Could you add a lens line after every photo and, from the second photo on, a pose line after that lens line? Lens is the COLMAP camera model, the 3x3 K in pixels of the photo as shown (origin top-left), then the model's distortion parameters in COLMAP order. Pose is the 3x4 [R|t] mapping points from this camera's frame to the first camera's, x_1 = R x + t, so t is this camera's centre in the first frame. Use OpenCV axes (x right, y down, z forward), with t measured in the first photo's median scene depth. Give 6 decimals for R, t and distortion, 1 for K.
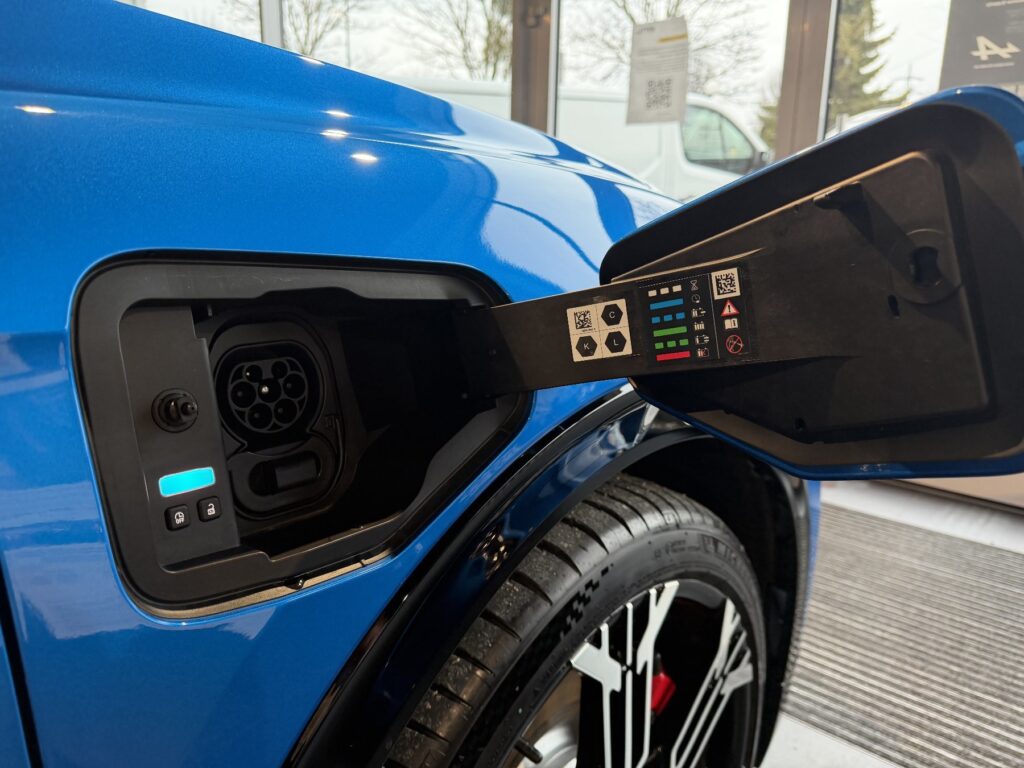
lens RADIAL K [[728.2, 0, 512.0], [0, 728.2, 384.0], [0, 0, 1]] dist [0.001318, -0.000290]
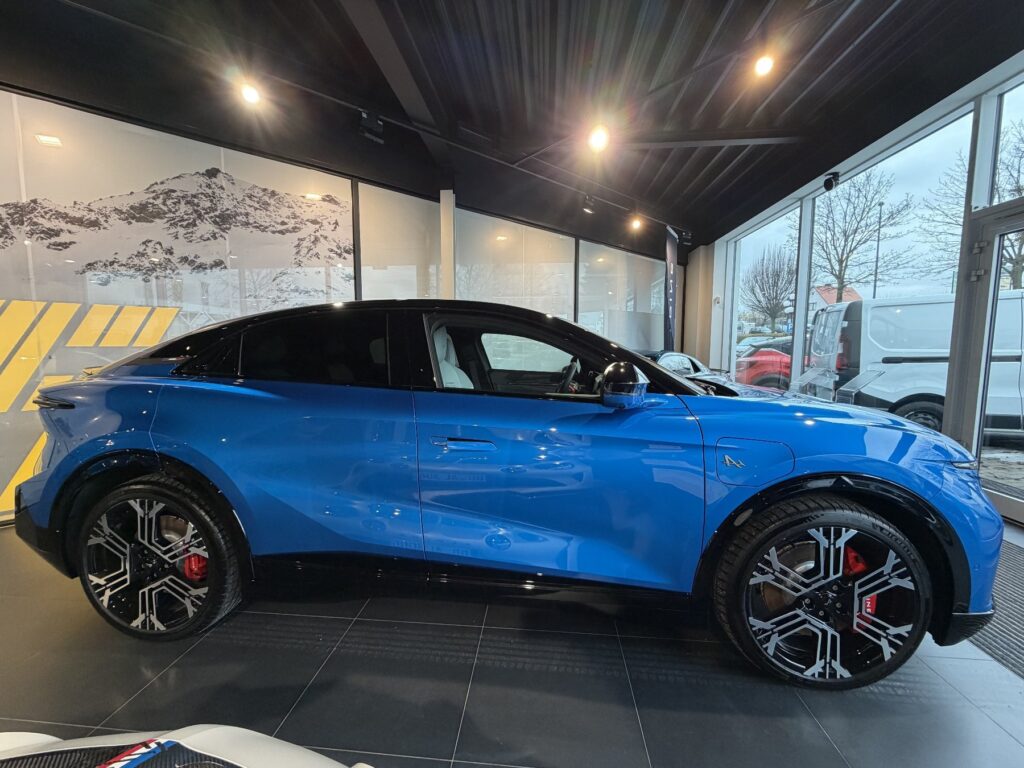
lens RADIAL K [[410.9, 0, 512.0], [0, 410.9, 384.0], [0, 0, 1]] dist [0.001606, 0.000084]
pose [[0.593208, 0.056434, -0.803069, 0.858021], [-0.173889, 0.982974, -0.059372, -0.048364], [0.786045, 0.174865, 0.592921, -1.874449]]
